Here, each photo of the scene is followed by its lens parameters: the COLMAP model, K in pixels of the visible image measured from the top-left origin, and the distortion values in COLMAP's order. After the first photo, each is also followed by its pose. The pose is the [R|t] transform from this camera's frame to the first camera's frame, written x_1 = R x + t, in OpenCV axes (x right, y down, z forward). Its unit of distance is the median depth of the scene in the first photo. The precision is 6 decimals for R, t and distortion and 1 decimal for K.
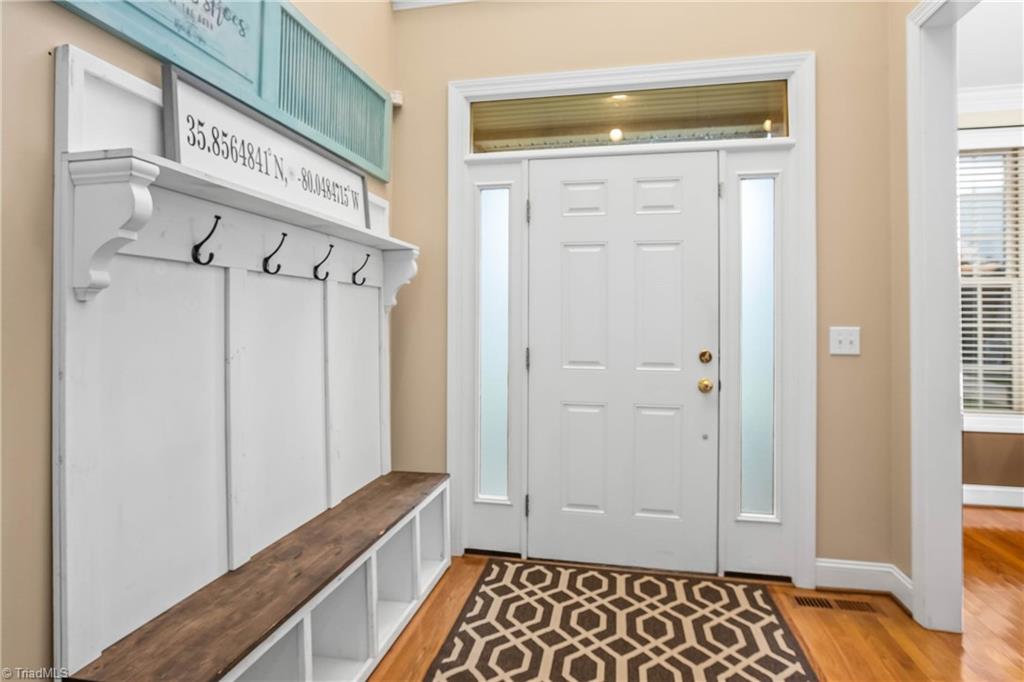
lens RADIAL K [[560.3, 0, 511.4], [0, 560.3, 334.6], [0, 0, 1]] dist [-0.003076, -0.000251]
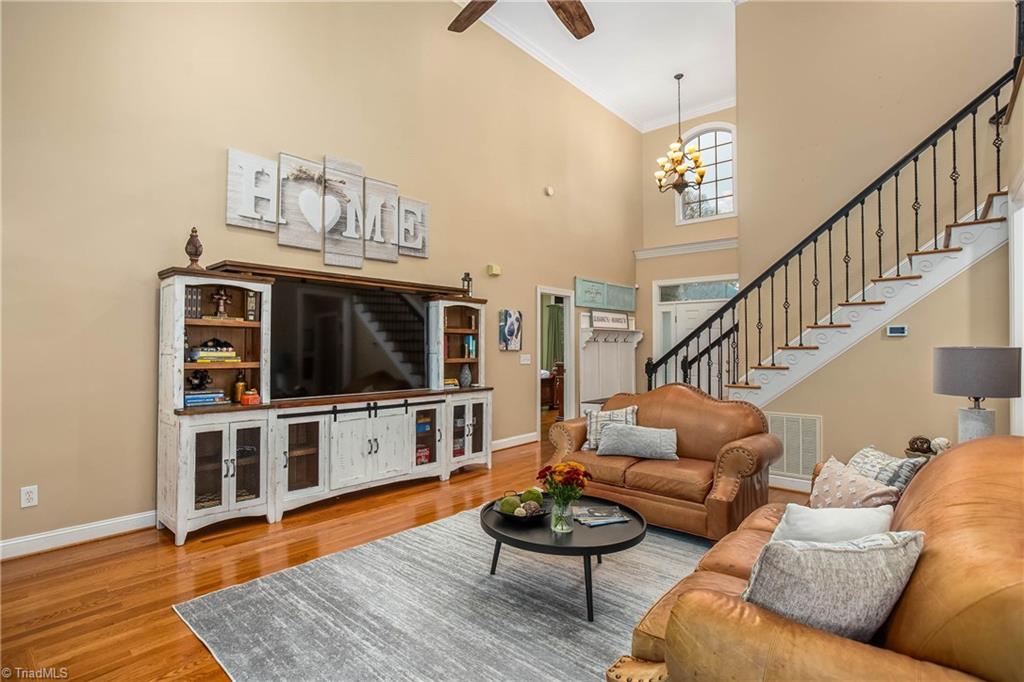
lens RADIAL K [[501.8, 0, 507.5], [0, 501.8, 342.6], [0, 0, 1]] dist [0.000789, -0.000136]
pose [[0.868498, -0.002196, -0.495688, 0.966684], [-0.002831, 0.999952, -0.009390, -0.072032], [0.495685, 0.009559, 0.868450, -3.172724]]
